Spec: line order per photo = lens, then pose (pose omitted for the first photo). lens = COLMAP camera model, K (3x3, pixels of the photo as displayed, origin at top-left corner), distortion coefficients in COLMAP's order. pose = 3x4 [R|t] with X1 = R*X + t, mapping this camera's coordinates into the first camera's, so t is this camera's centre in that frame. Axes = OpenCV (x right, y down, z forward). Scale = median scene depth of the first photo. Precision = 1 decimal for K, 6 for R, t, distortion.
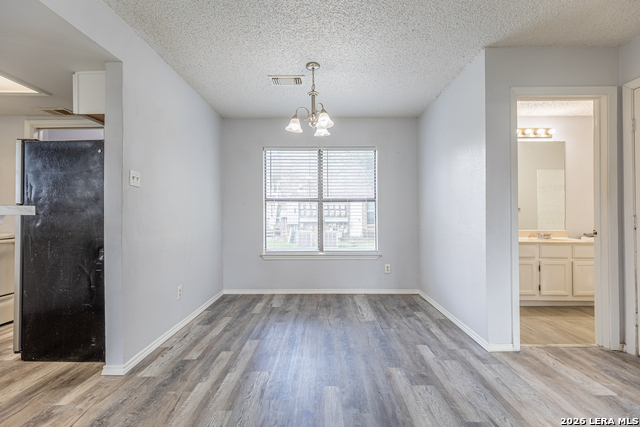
lens RADIAL K [[288.9, 0, 321.8], [0, 288.9, 212.7], [0, 0, 1]] dist [0.004258, 0.000306]
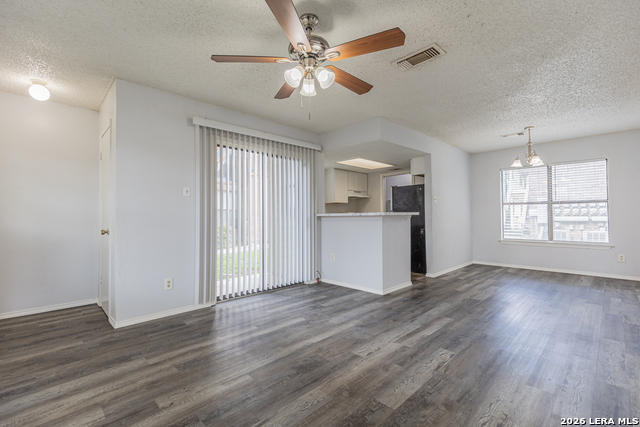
lens RADIAL K [[287.0, 0, 322.5], [0, 287.0, 212.3], [0, 0, 1]] dist [0.007754, -0.001029]
pose [[0.706391, -0.012783, -0.707706, 0.278746], [0.013846, 0.999895, -0.004240, -0.009980], [0.707686, -0.006803, 0.706494, -0.986970]]
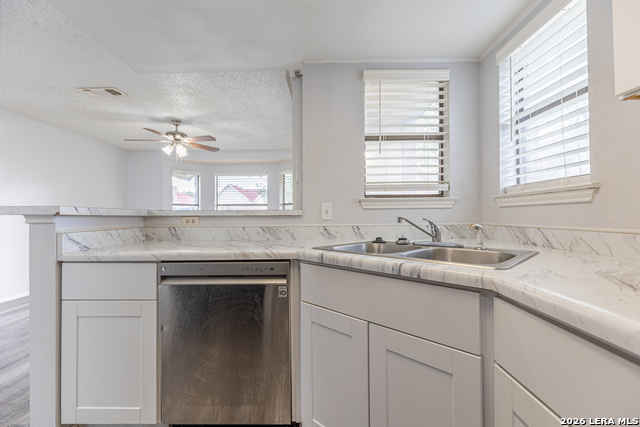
lens RADIAL K [[284.9, 0, 324.6], [0, 284.9, 213.3], [0, 0, 1]] dist [-0.017516, -0.000285]
pose [[-0.999931, 0.006532, -0.009739, -0.935450], [0.006733, 0.999761, -0.020777, 0.014286], [0.009601, -0.020841, -0.999737, 0.869128]]
